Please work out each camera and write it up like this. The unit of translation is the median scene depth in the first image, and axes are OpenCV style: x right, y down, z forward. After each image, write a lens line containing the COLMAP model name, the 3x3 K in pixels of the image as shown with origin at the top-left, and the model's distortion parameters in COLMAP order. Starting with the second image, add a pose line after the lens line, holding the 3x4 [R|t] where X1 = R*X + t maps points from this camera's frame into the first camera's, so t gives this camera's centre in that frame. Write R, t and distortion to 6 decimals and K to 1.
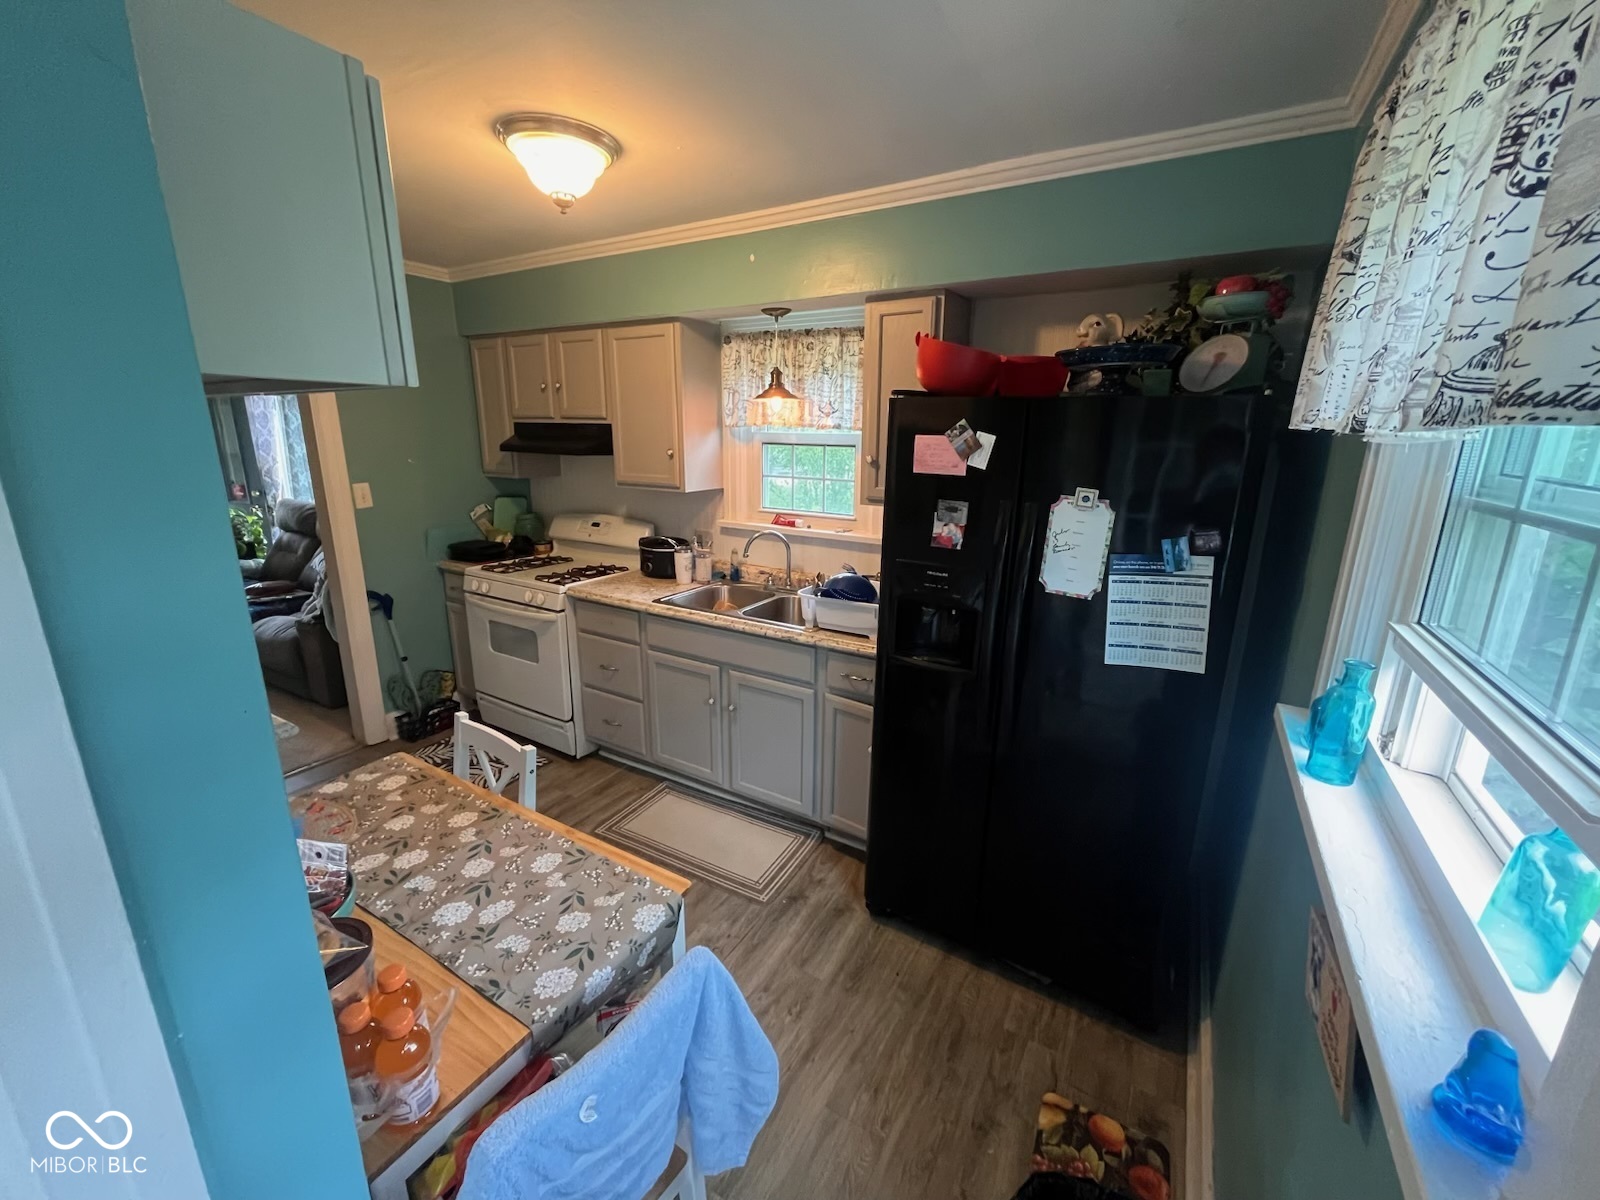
lens RADIAL K [[646.8, 0, 799.0], [0, 646.8, 594.4], [0, 0, 1]] dist [-0.003473, -0.000963]
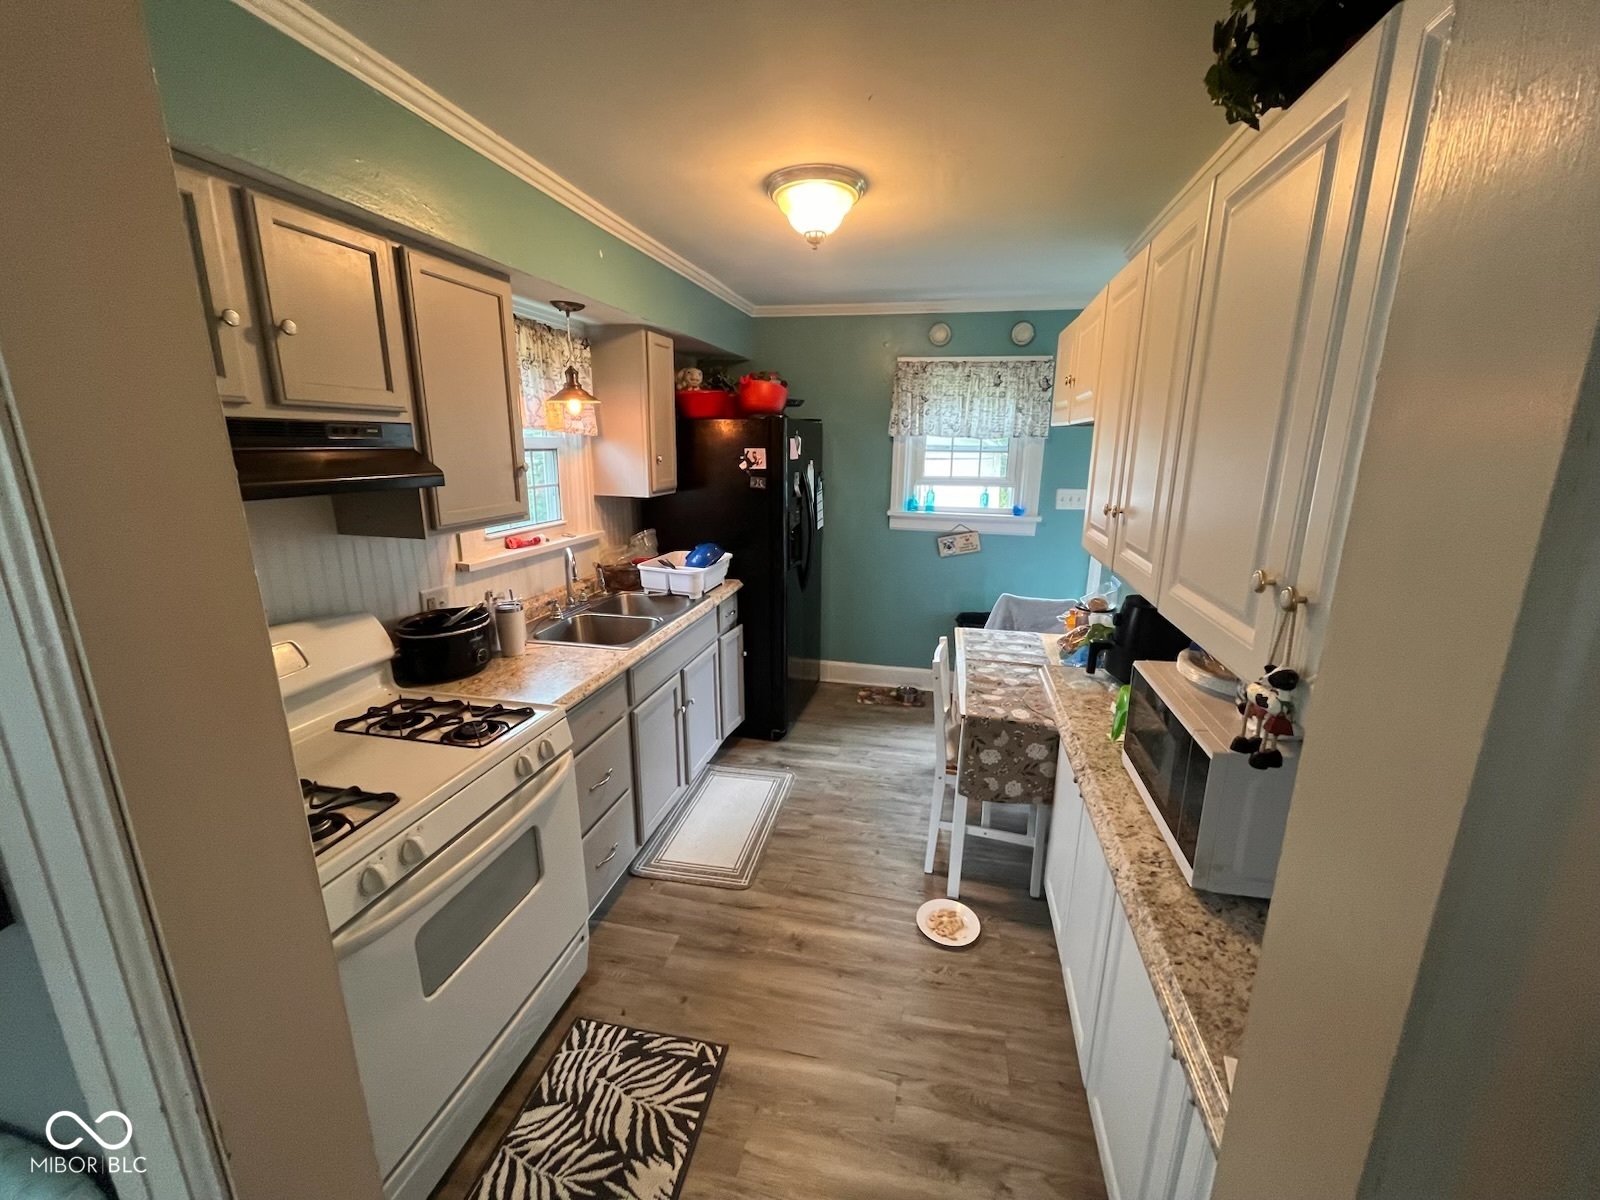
lens RADIAL K [[646.8, 0, 801.1], [0, 646.8, 598.0], [0, 0, 1]] dist [-0.003473, -0.000963]
pose [[-0.314166, -0.235557, 0.919681, -1.077214], [0.232499, 0.920140, 0.315097, -0.263416], [-0.920458, 0.312818, -0.234310, 1.029262]]
